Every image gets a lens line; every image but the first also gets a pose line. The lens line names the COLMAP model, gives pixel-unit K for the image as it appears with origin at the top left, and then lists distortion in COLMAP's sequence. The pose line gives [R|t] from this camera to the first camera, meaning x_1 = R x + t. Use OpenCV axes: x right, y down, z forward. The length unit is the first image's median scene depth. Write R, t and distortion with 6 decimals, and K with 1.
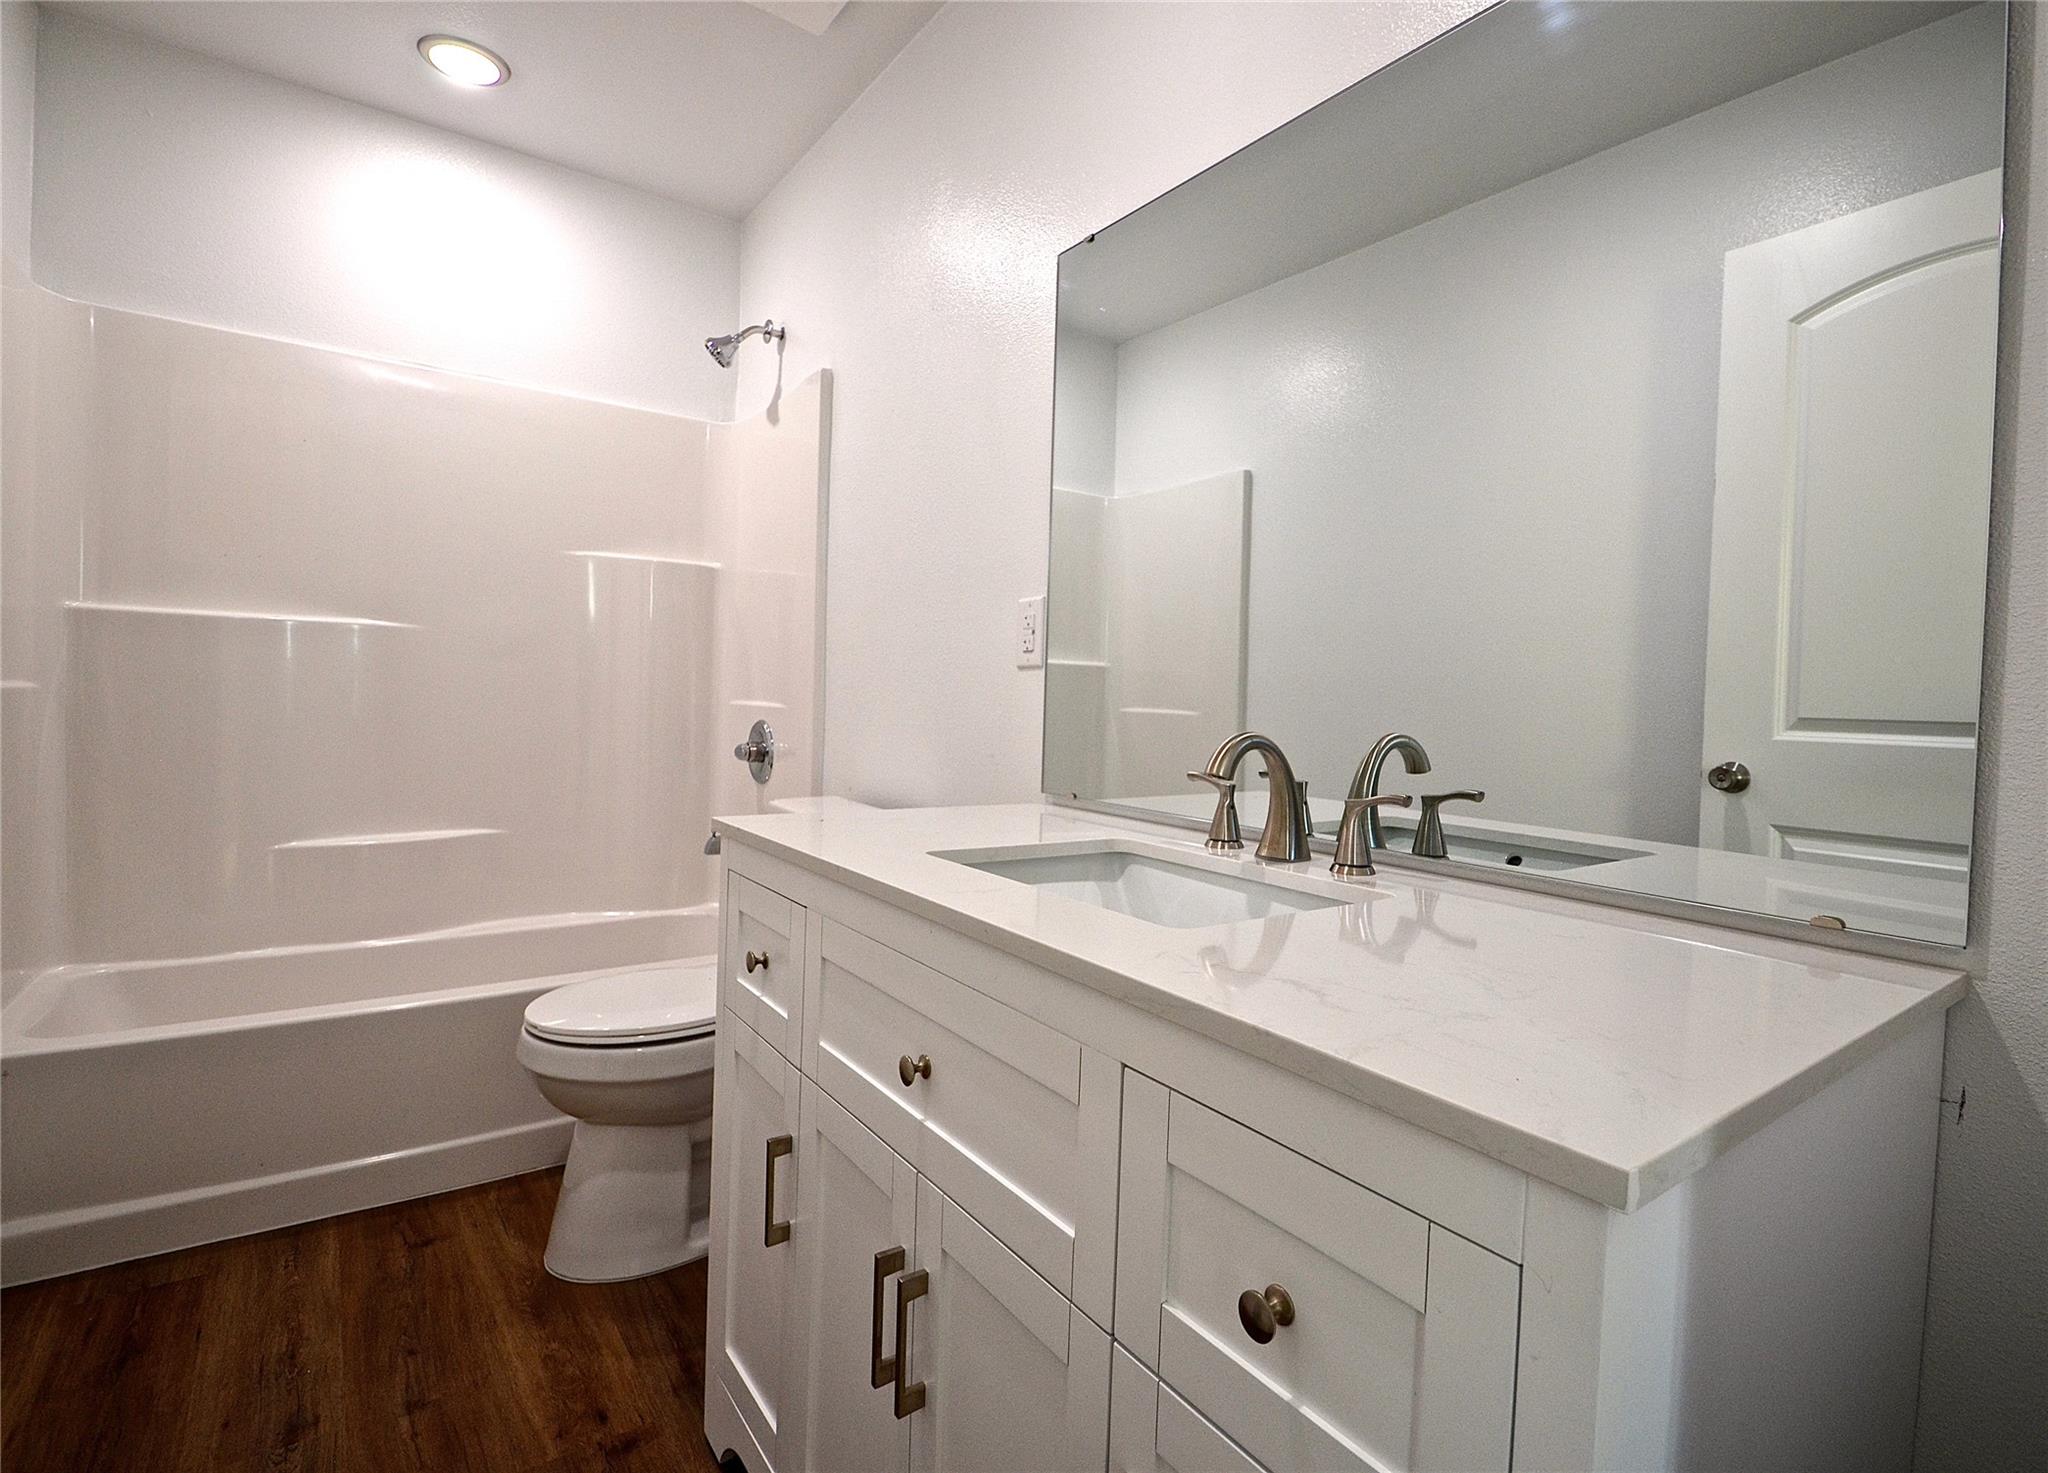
lens RADIAL K [[969.3, 0, 1127.6], [0, 969.3, 703.0], [0, 0, 1]] dist [0.000244, -0.011012]
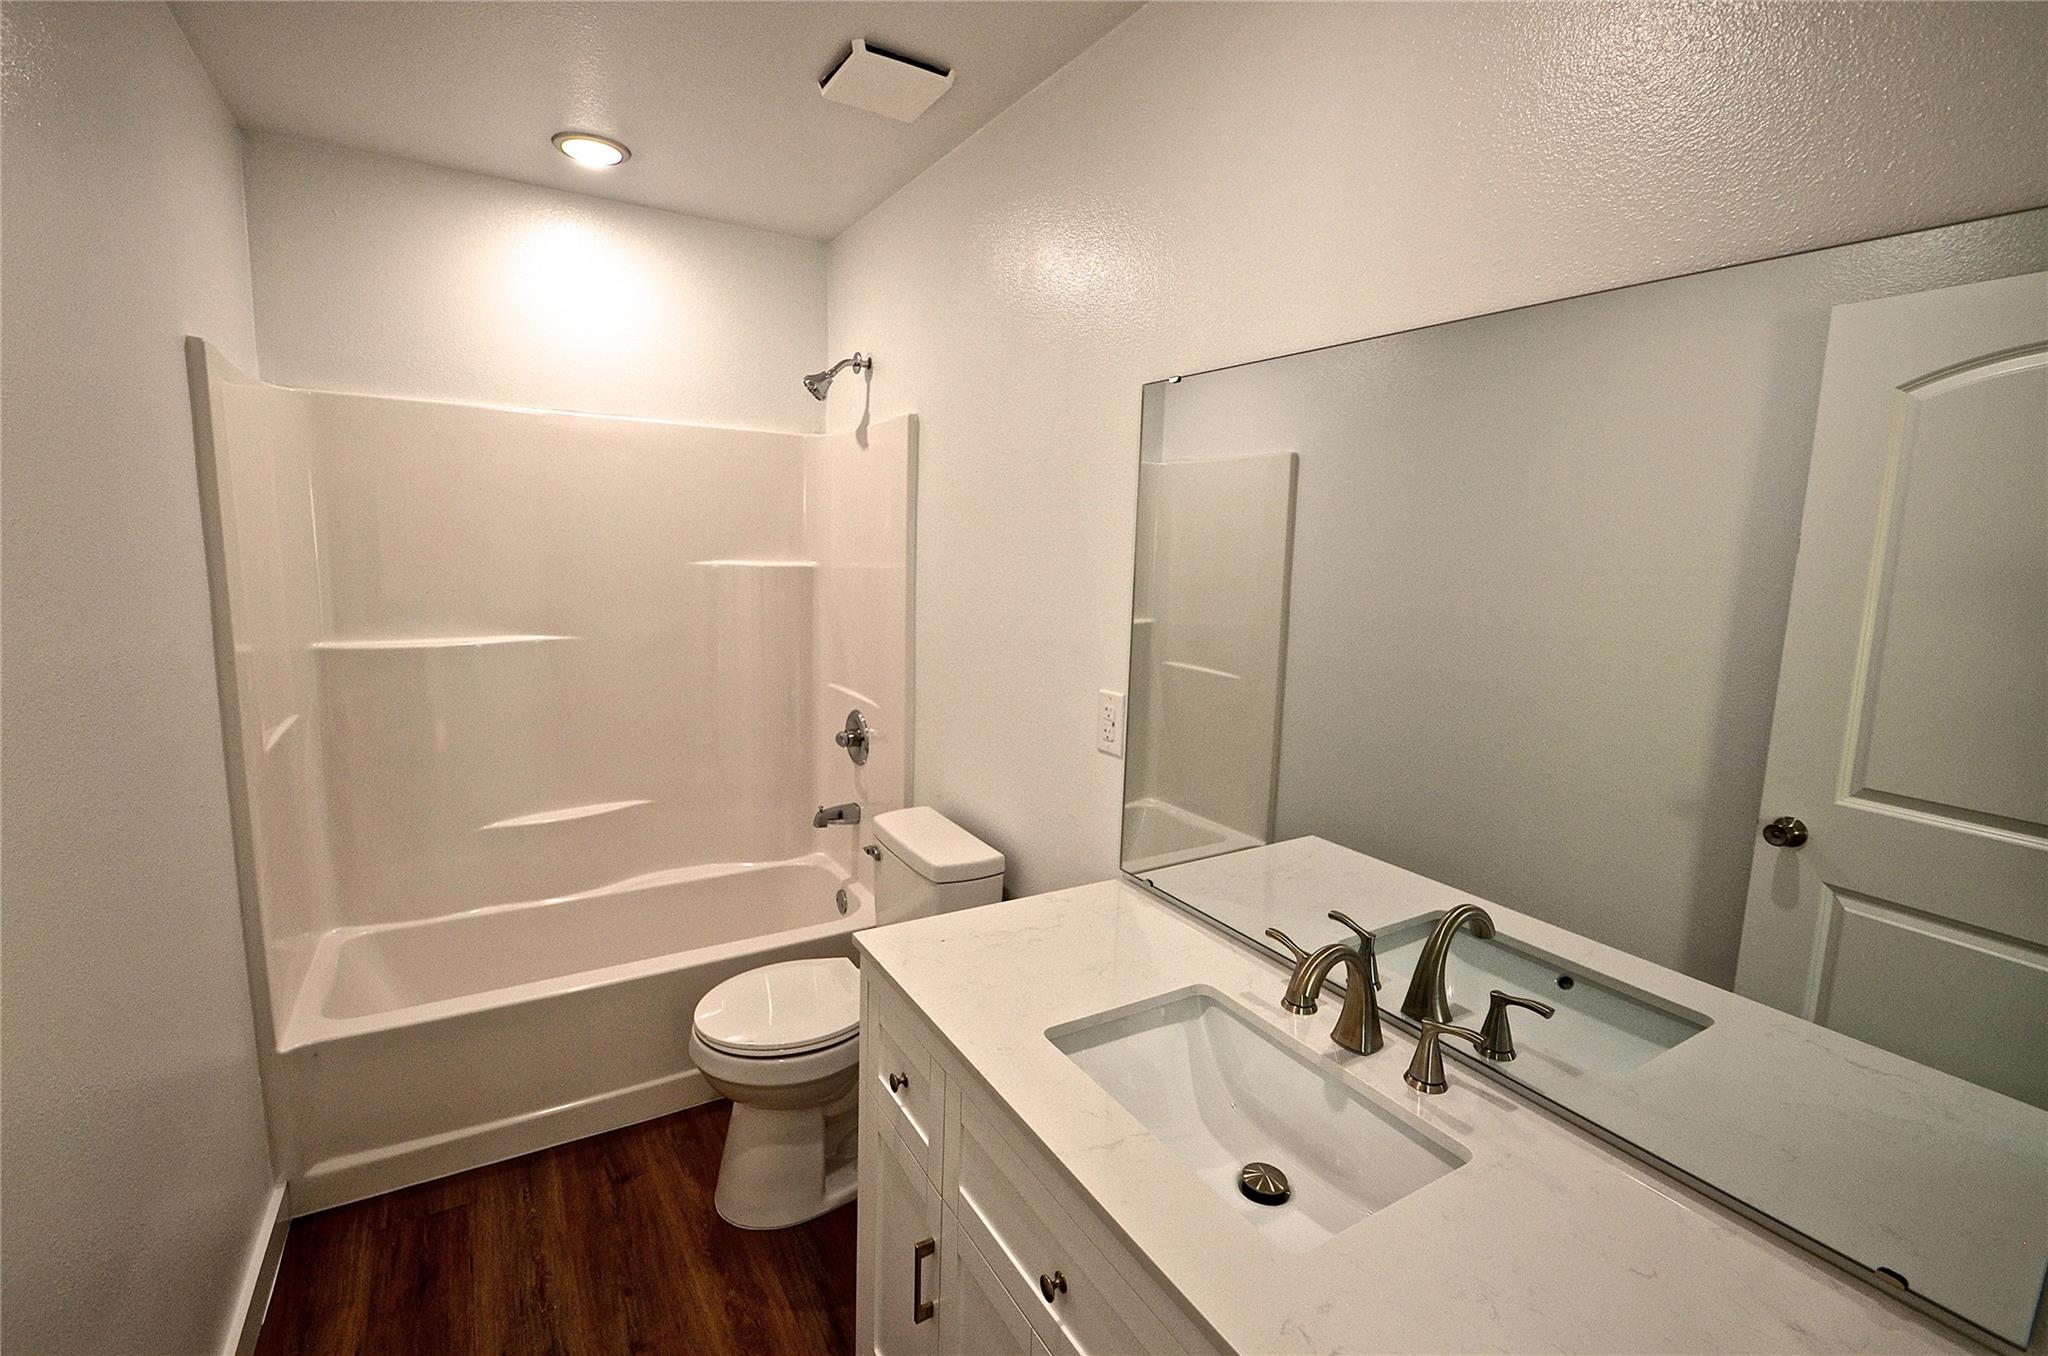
lens RADIAL K [[894.7, 0, 1035.6], [0, 894.7, 657.6], [0, 0, 1]] dist [0.003070, -0.011701]
pose [[0.991406, 0.016960, -0.129714, -0.050795], [-0.002188, 0.993571, 0.113190, -0.249124], [0.130800, -0.111934, 0.985070, -0.010407]]
